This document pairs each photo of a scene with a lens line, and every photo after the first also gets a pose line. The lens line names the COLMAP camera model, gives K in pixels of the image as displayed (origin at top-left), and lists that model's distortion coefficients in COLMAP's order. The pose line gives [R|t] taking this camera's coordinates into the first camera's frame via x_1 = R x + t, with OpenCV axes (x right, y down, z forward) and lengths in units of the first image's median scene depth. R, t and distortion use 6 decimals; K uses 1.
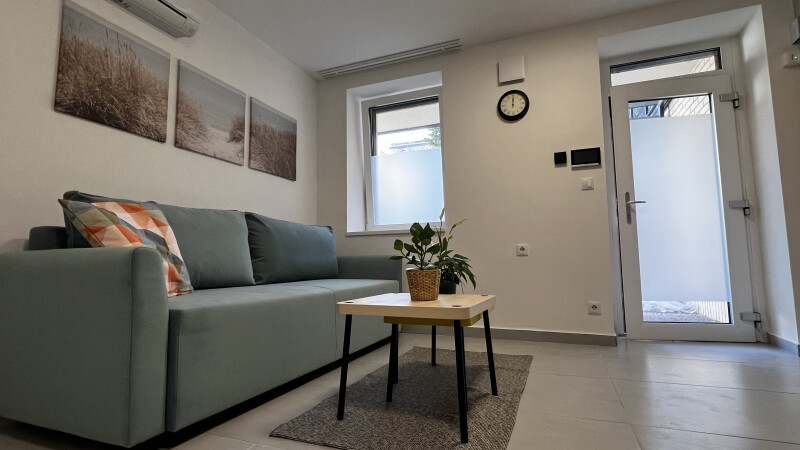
lens RADIAL K [[390.9, 0, 397.7], [0, 390.9, 222.3], [0, 0, 1]] dist [0.001424, 0.000458]
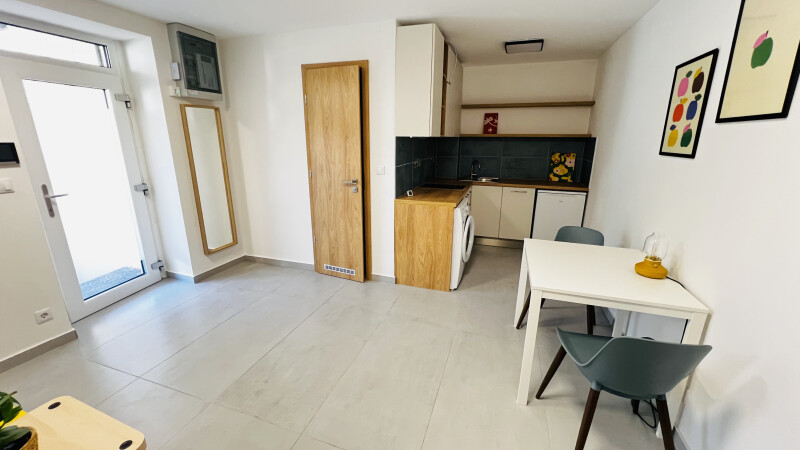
lens RADIAL K [[321.5, 0, 398.5], [0, 321.5, 226.3], [0, 0, 1]] dist [-0.000263, 0.000207]
pose [[-0.053602, -0.261012, 0.963846, -0.264613], [-0.102941, 0.961536, 0.254662, -0.299474], [-0.993242, -0.085569, -0.078409, 0.221188]]
